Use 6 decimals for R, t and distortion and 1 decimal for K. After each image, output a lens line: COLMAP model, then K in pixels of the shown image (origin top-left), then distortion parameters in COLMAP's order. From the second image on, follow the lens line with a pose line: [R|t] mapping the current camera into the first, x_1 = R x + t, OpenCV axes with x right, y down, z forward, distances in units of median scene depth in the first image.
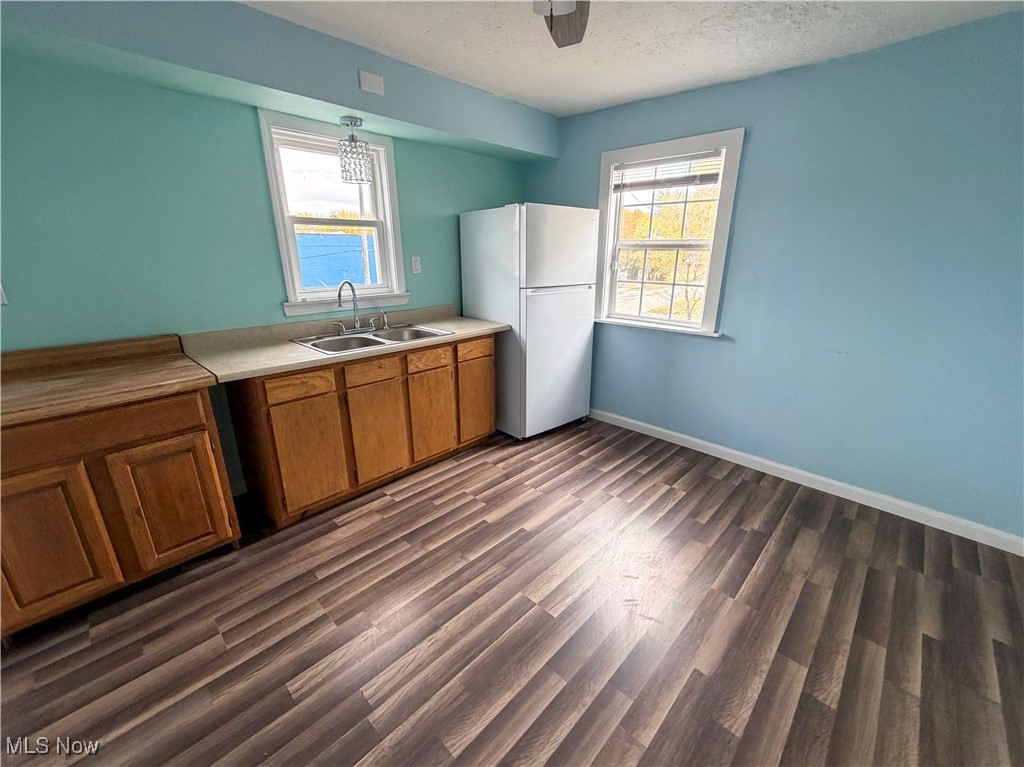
lens RADIAL K [[426.6, 0, 503.0], [0, 426.6, 385.5], [0, 0, 1]] dist [-0.000504, 0.000024]
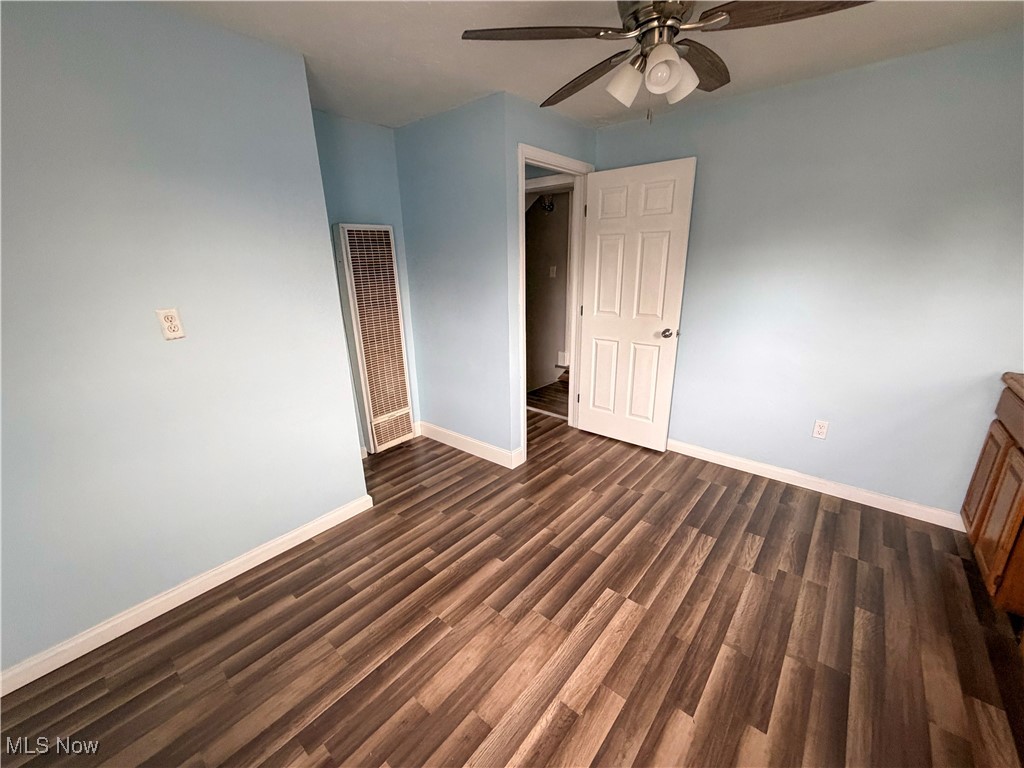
lens RADIAL K [[426.6, 0, 503.0], [0, 426.6, 386.0], [0, 0, 1]] dist [-0.000504, 0.000024]
pose [[-0.997960, 0.029050, -0.056856, 0.433723], [-0.007951, 0.827019, 0.562118, -0.525938], [0.063350, 0.561423, -0.825101, 1.551946]]
